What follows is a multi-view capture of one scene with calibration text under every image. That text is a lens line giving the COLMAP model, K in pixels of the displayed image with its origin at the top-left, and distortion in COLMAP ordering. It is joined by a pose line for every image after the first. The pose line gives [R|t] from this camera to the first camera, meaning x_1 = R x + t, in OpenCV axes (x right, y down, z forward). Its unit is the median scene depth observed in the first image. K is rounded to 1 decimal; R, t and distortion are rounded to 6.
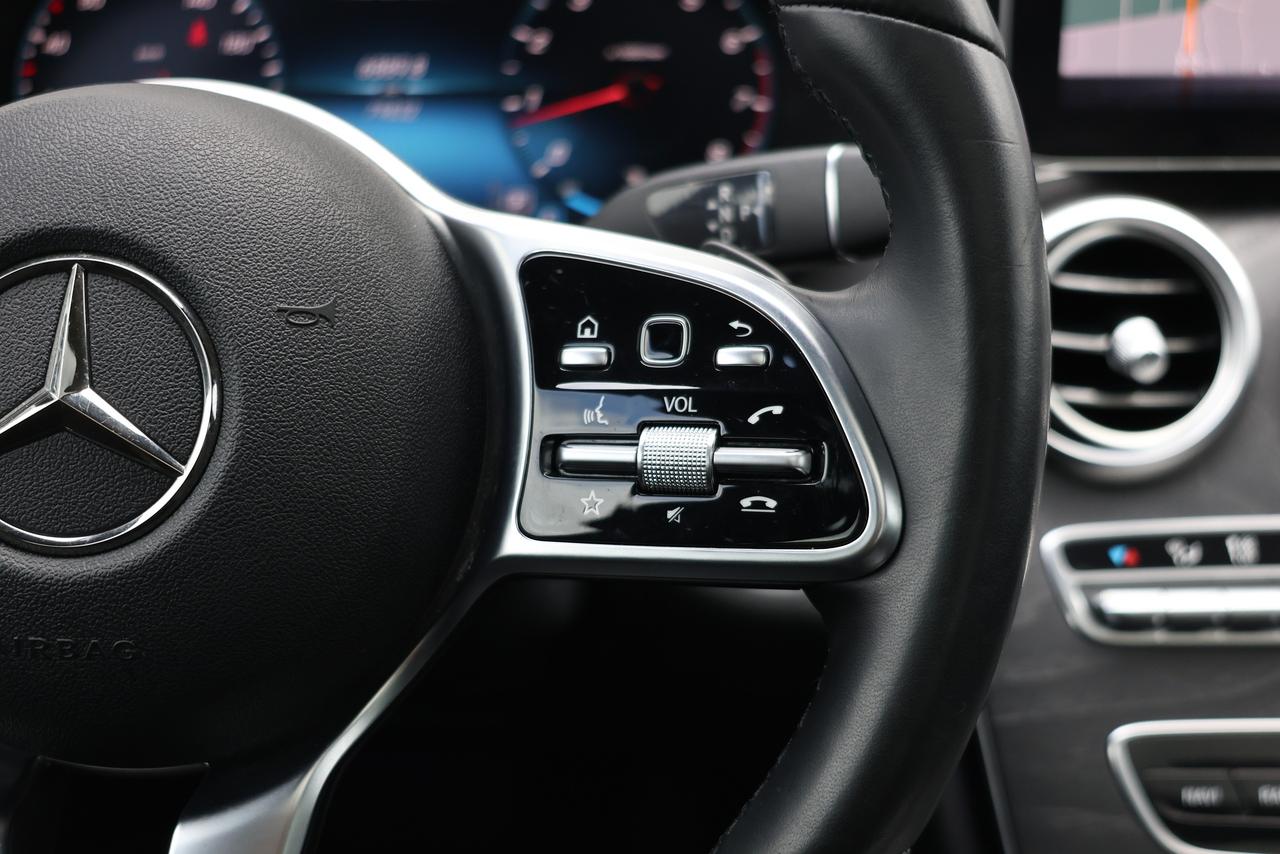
lens RADIAL K [[1708.5, 0, 640.9], [0, 1708.5, 422.4], [0, 0, 1]] dist [0.002107, 0.000000]
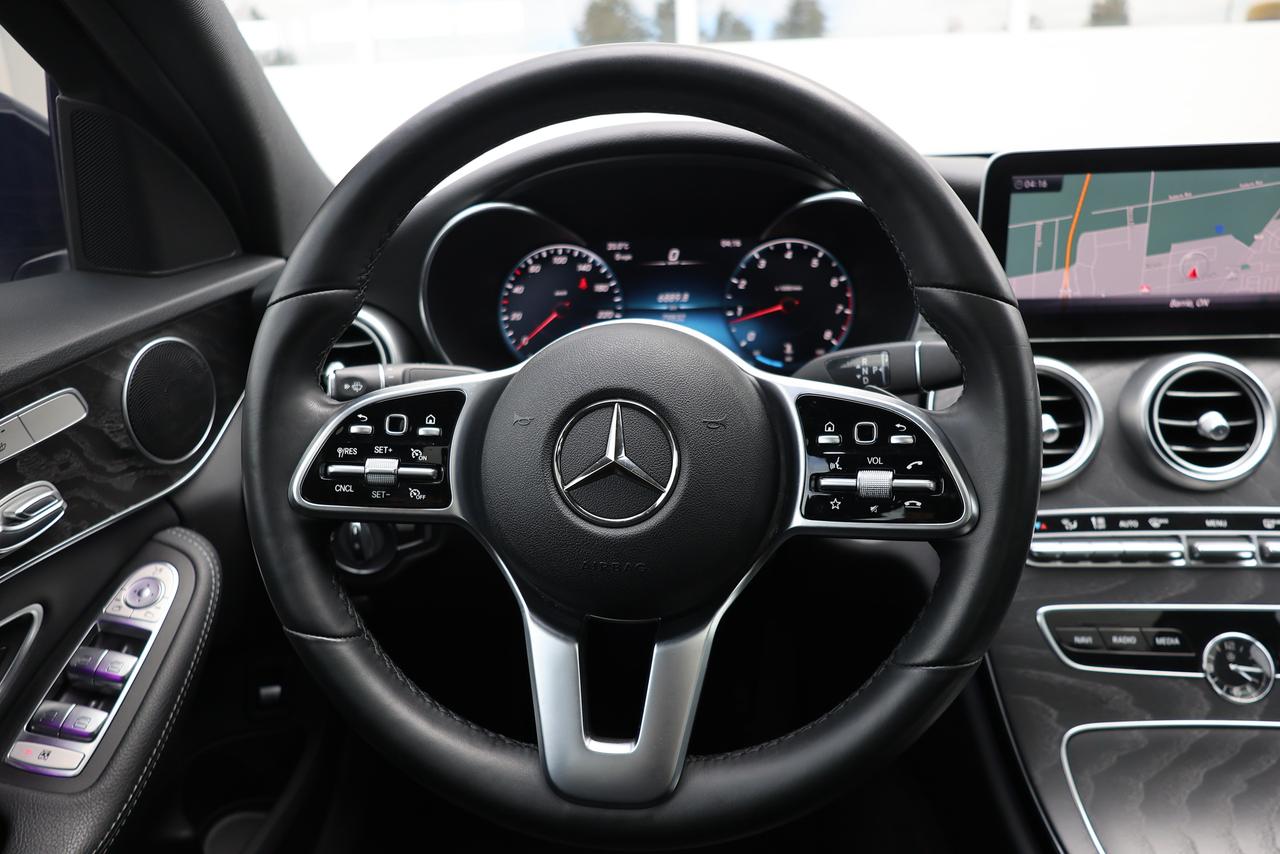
lens RADIAL K [[894.9, 0, 641.9], [0, 894.9, 427.3], [0, 0, 1]] dist [-0.010815, 0.016382]
pose [[0.997443, -0.008993, -0.070905, -0.134133], [0.006853, 0.999515, -0.030362, -0.013876], [0.071143, 0.029798, 0.997021, -0.145608]]
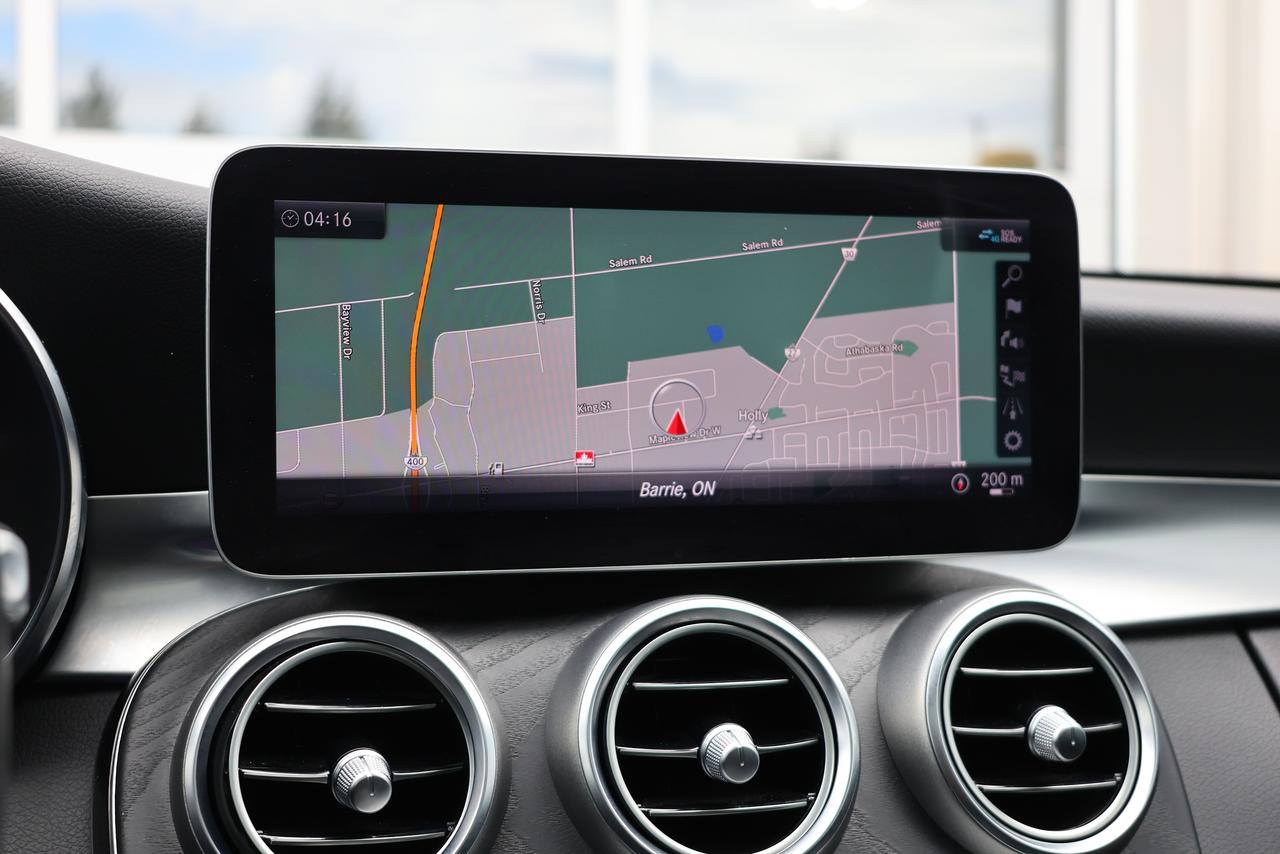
lens RADIAL K [[1708.5, 0, 650.7], [0, 1708.5, 419.6], [0, 0, 1]] dist [0.002107, 0.000000]
pose [[0.960653, -0.001649, 0.277747, 0.198421], [0.080806, 0.958387, -0.273796, 0.033708], [-0.265738, 0.285467, 0.920811, 0.110284]]
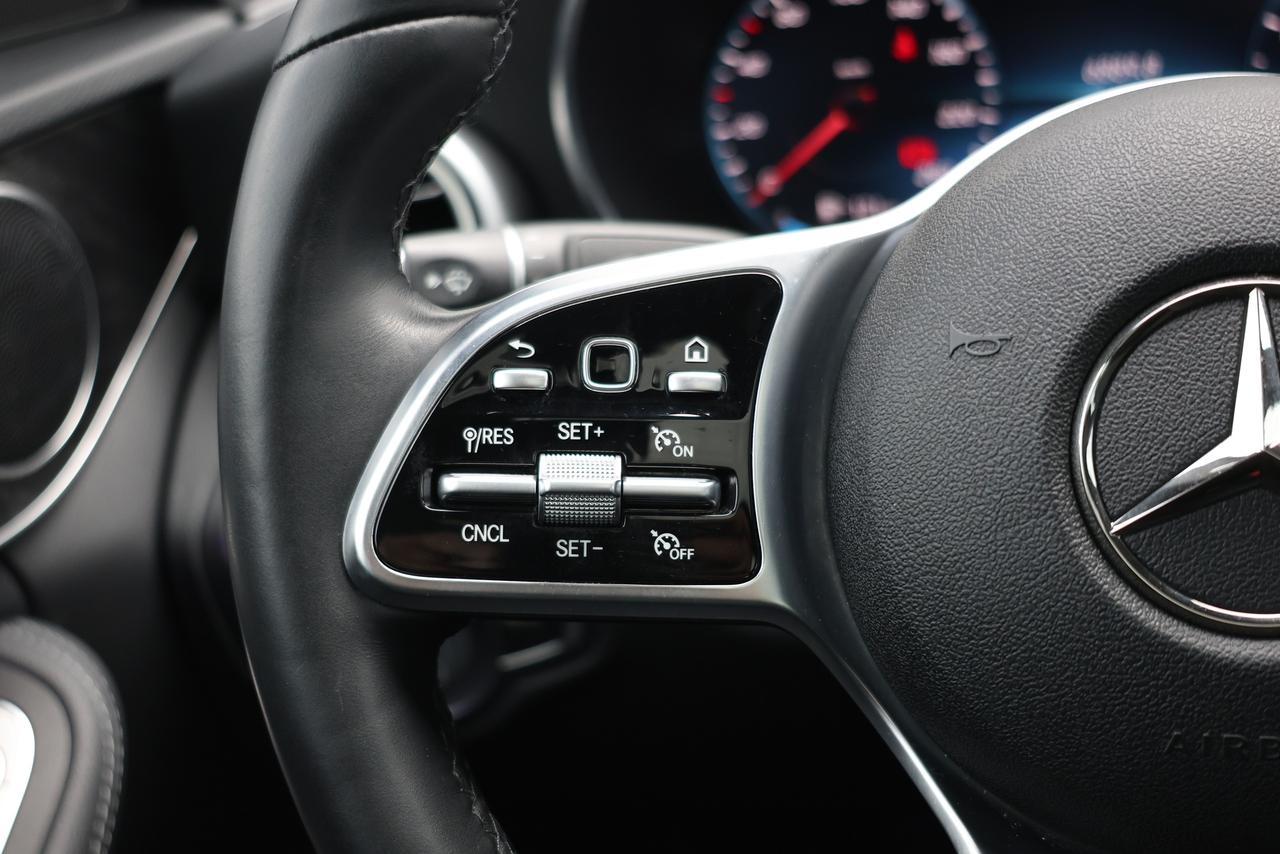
lens RADIAL K [[1708.5, 0, 637.0], [0, 1708.5, 431.2], [0, 0, 1]] dist [0.002107, 0.000000]
pose [[0.985456, -0.022854, -0.168385, -0.315432], [0.021120, 0.999704, -0.012083, -0.012124], [0.168611, 0.008351, 0.985647, 0.077000]]
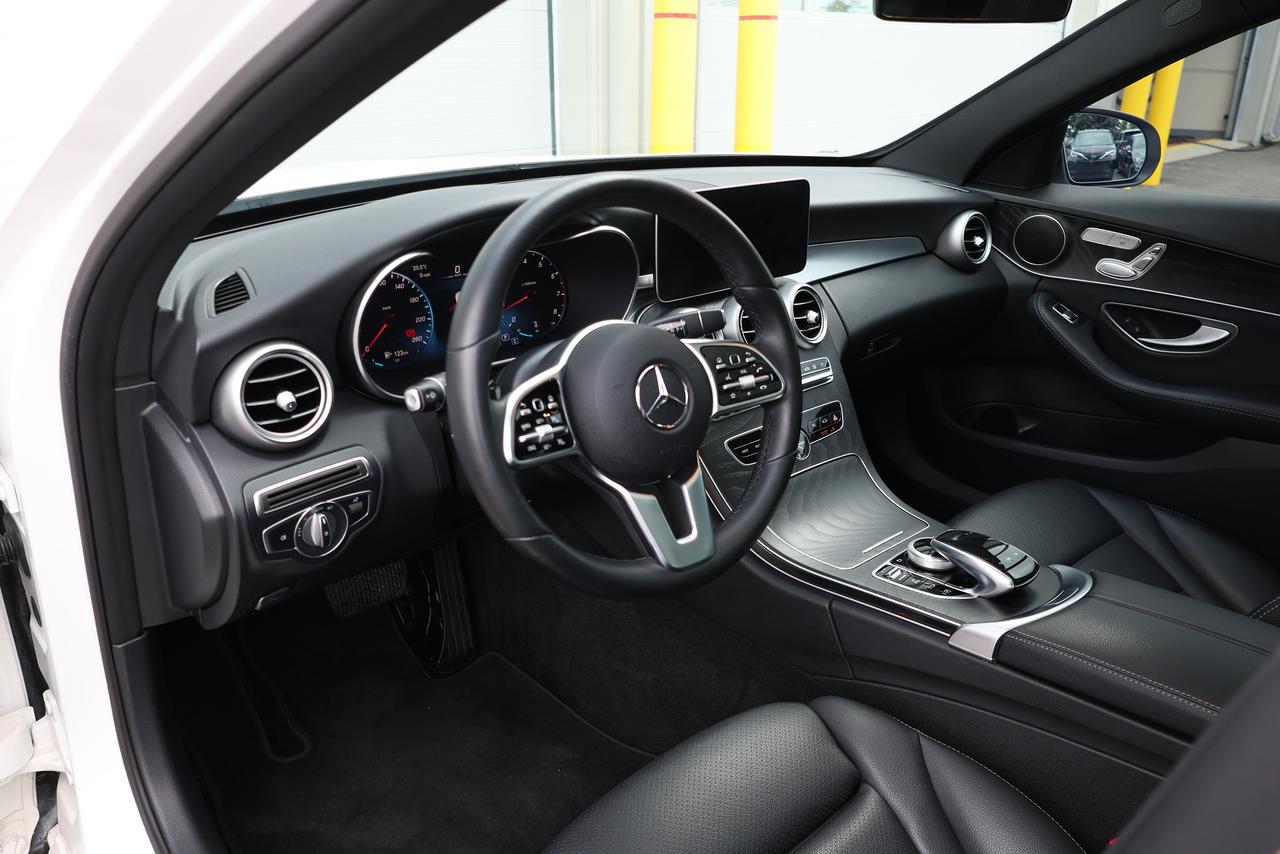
lens RADIAL K [[959.1, 0, 626.9], [0, 959.1, 432.2], [0, 0, 1]] dist [0.032157, -0.000896]
pose [[0.742851, -0.236555, 0.626271, -1.302563], [0.206822, 0.970820, 0.121376, -0.160455], [-0.636708, 0.039363, 0.770099, -0.582594]]
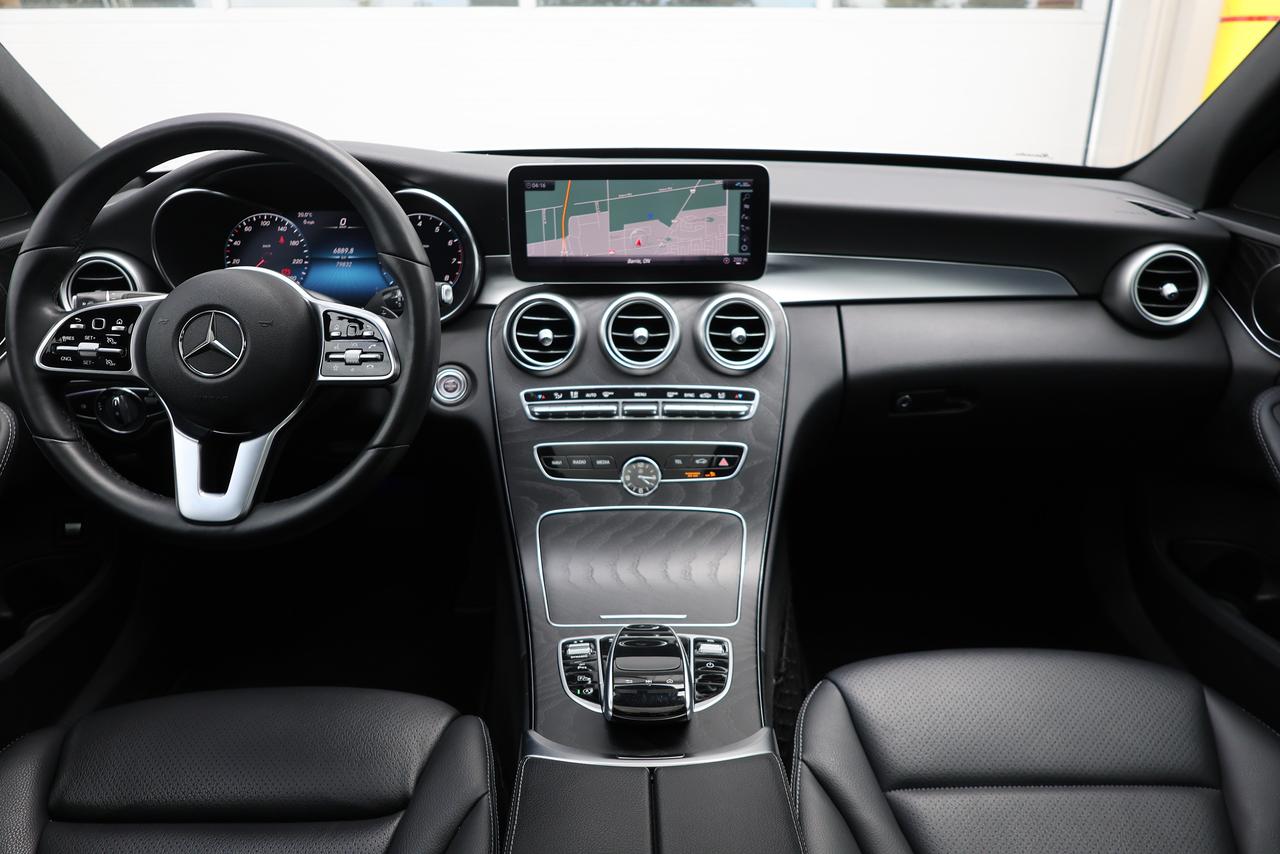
lens RADIAL K [[894.9, 0, 636.0], [0, 894.9, 425.3], [0, 0, 1]] dist [-0.010815, 0.016382]
pose [[0.999779, -0.003438, 0.020761, 0.454501], [0.002801, 0.999527, 0.030641, 0.084613], [-0.020857, -0.030577, 0.999315, -0.852978]]
